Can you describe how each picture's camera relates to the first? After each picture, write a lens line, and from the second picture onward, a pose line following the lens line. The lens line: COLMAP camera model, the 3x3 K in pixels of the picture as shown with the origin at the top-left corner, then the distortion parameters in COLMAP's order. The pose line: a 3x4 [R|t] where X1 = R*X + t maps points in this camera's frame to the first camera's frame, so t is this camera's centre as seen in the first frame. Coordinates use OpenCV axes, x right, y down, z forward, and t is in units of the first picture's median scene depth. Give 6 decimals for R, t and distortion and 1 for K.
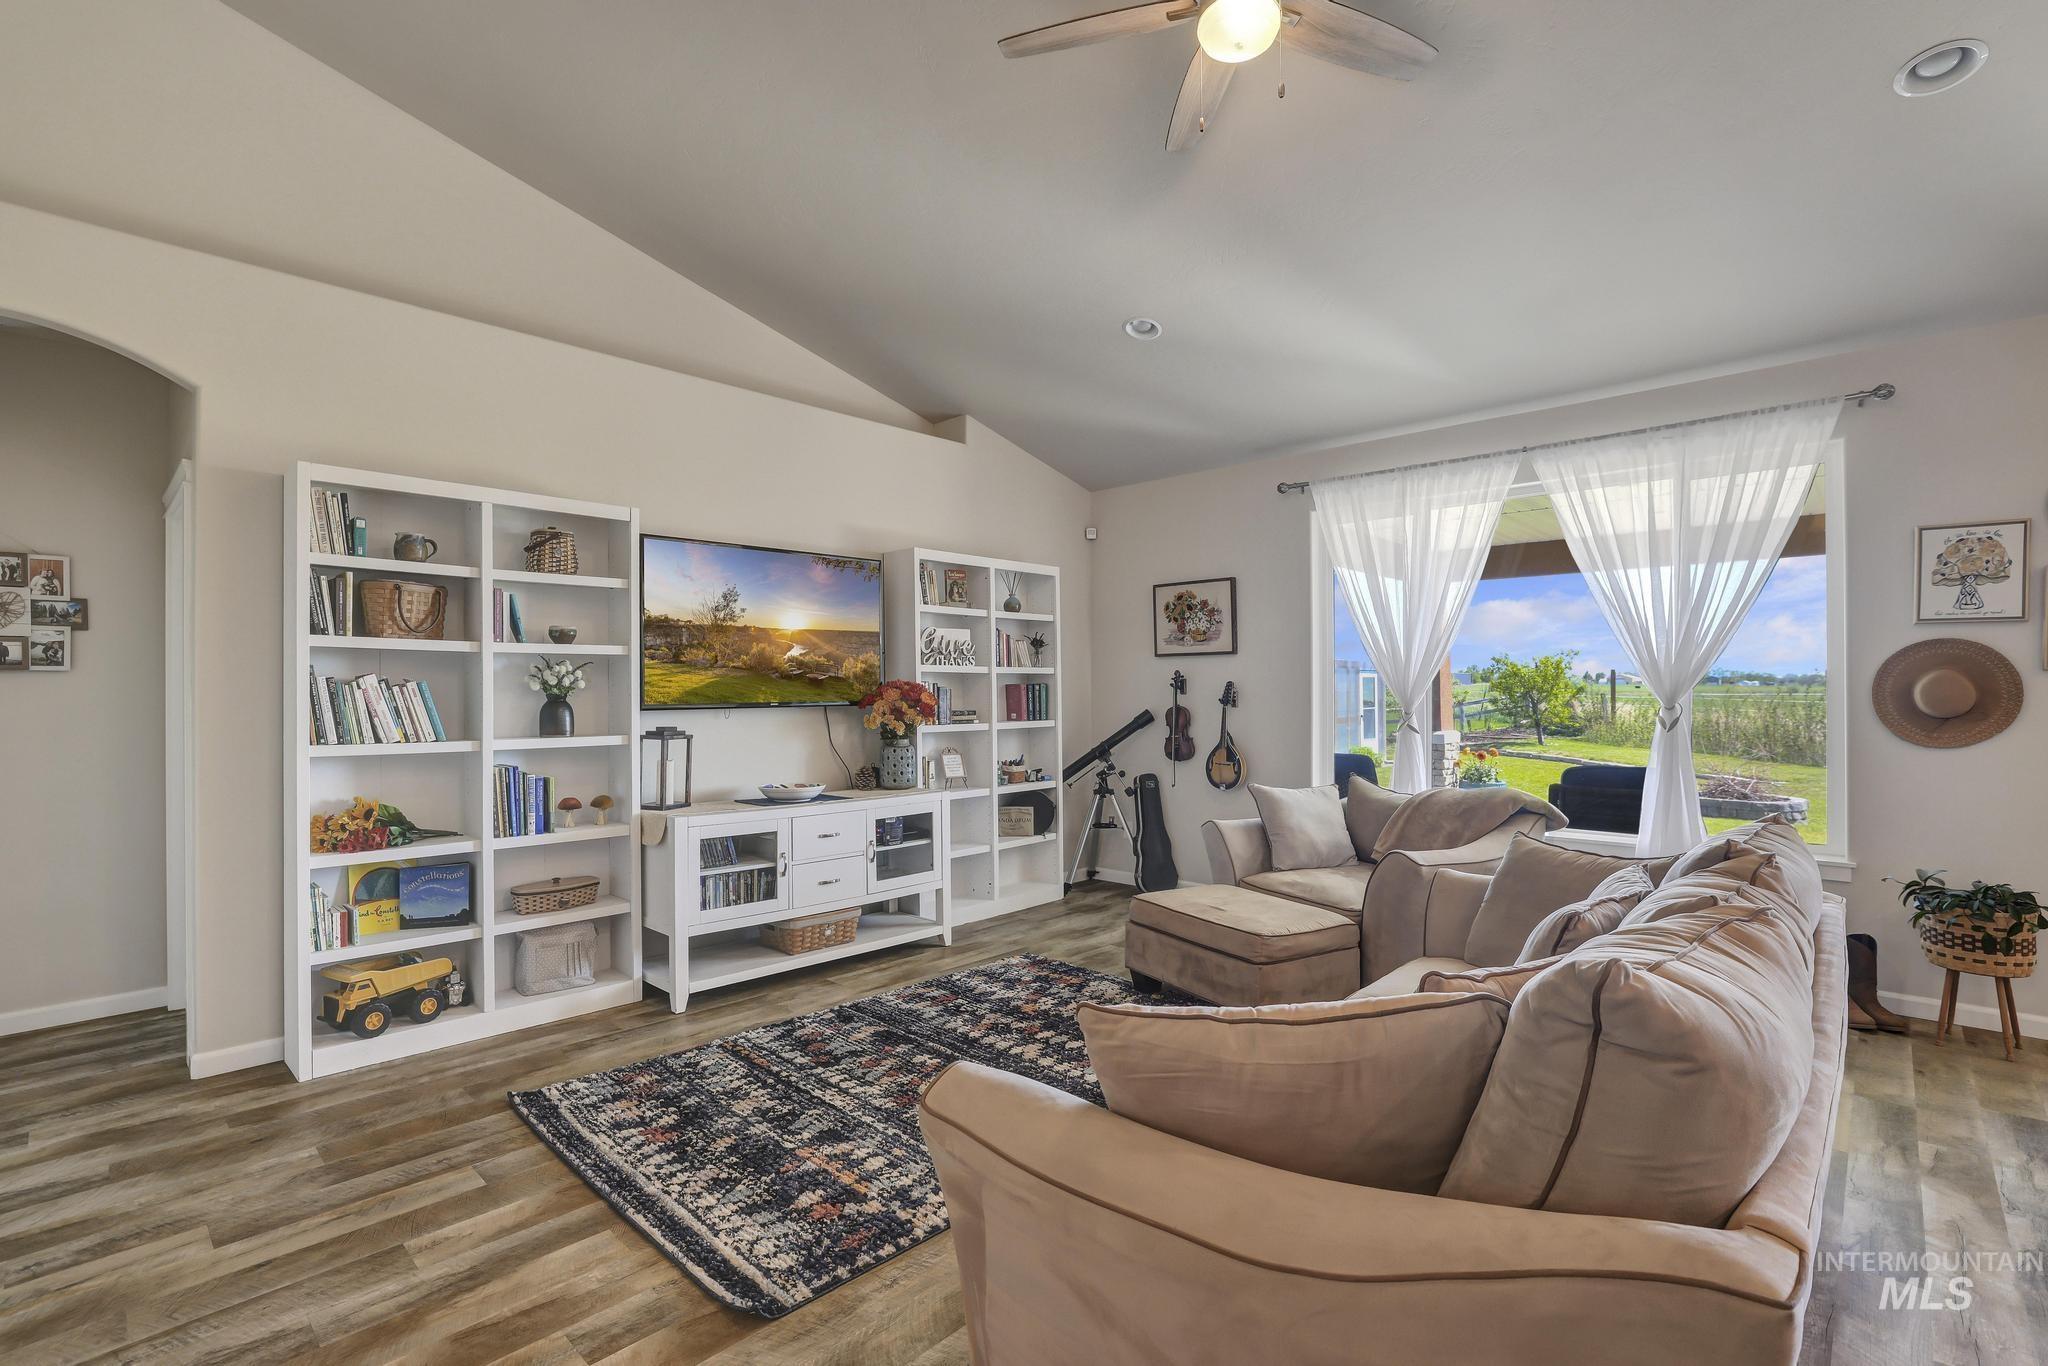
lens RADIAL K [[948.5, 0, 1024.0], [0, 948.5, 683.0], [0, 0, 1]] dist [-0.016028, 0.000104]
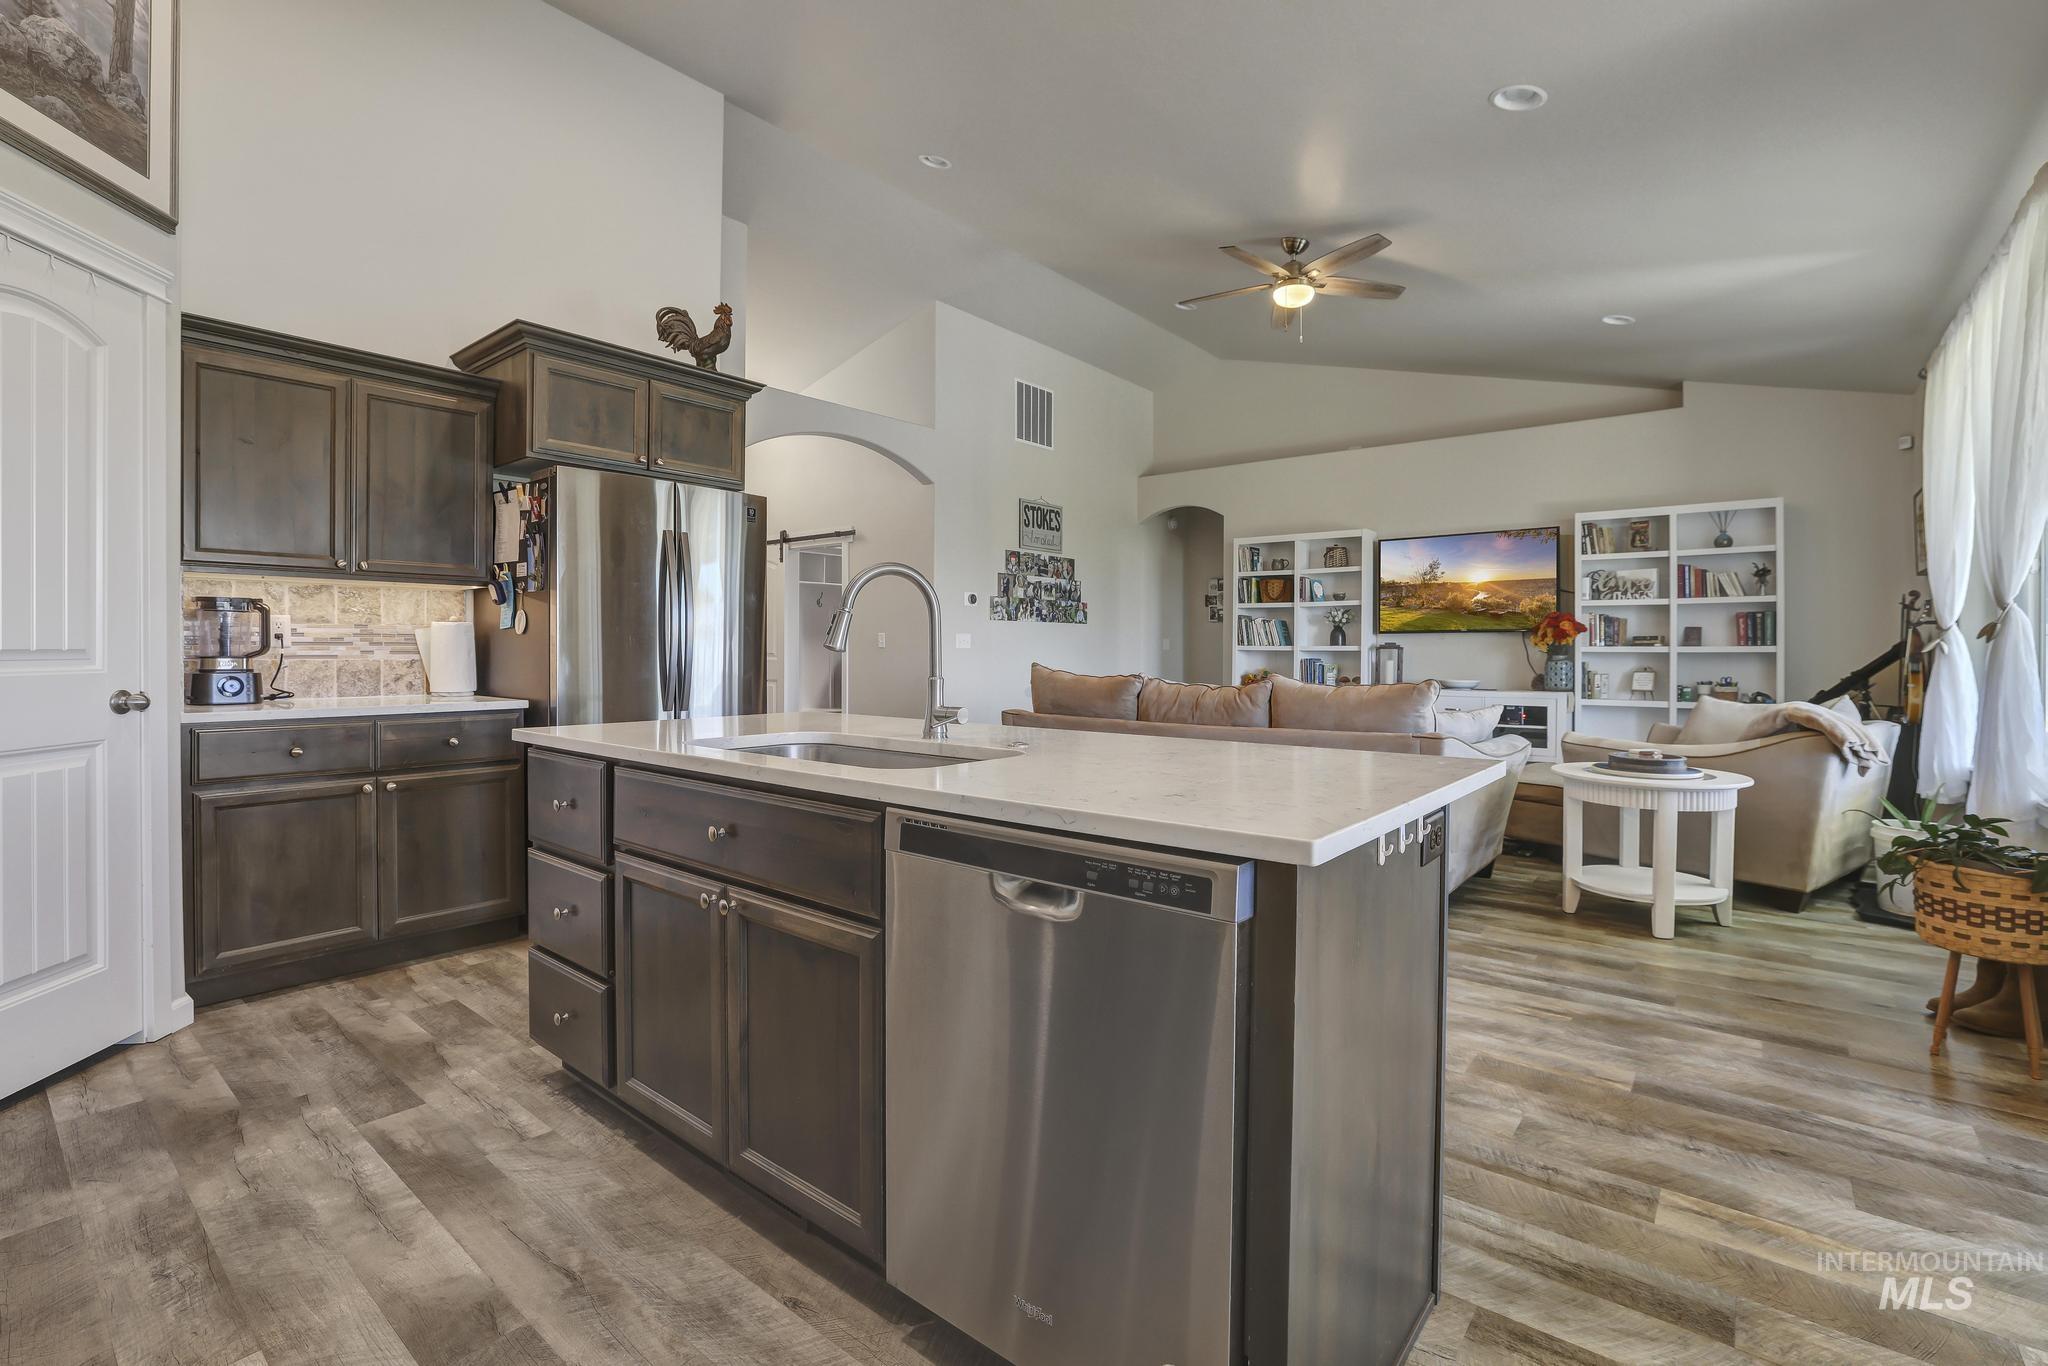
lens RADIAL K [[923.4, 0, 1025.3], [0, 923.4, 653.8], [0, 0, 1]] dist [-0.042245, 0.016086]
pose [[0.076787, 0.006519, -0.997026, 1.423721], [0.003975, 0.999969, 0.006845, 0.056832], [0.997040, -0.004489, 0.076758, 0.163312]]
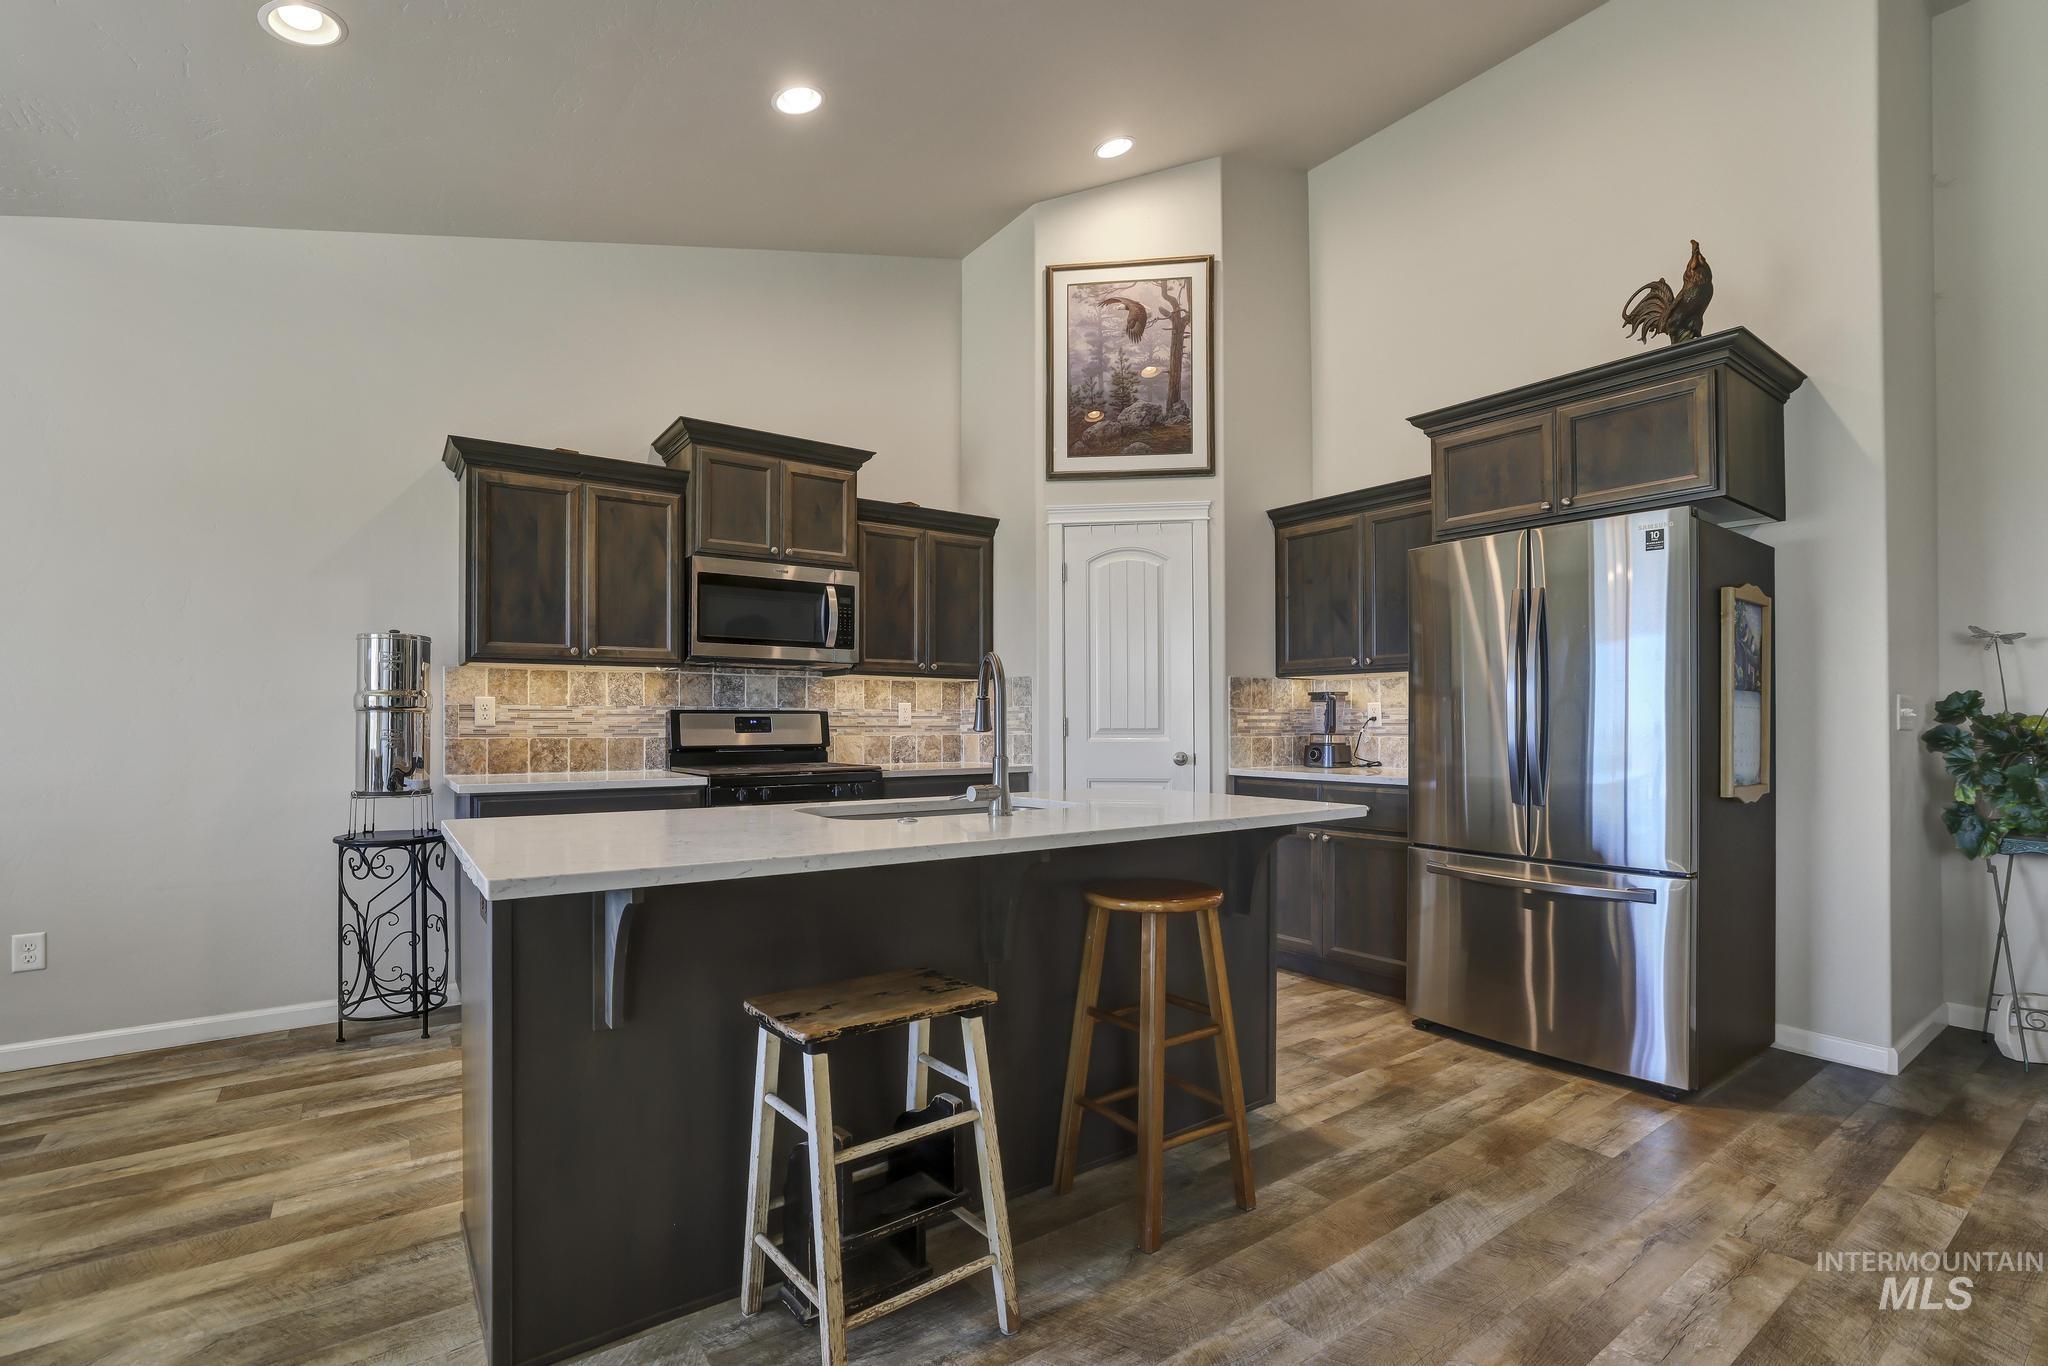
lens RADIAL K [[913.1, 0, 1001.3], [0, 913.1, 716.5], [0, 0, 1]] dist [-0.050685, 0.019664]
pose [[-0.981436, 0.000100, 0.191789, 0.778651], [-0.002964, 0.999872, -0.015691, 0.059126], [-0.191767, -0.015969, -0.981311, 0.693808]]
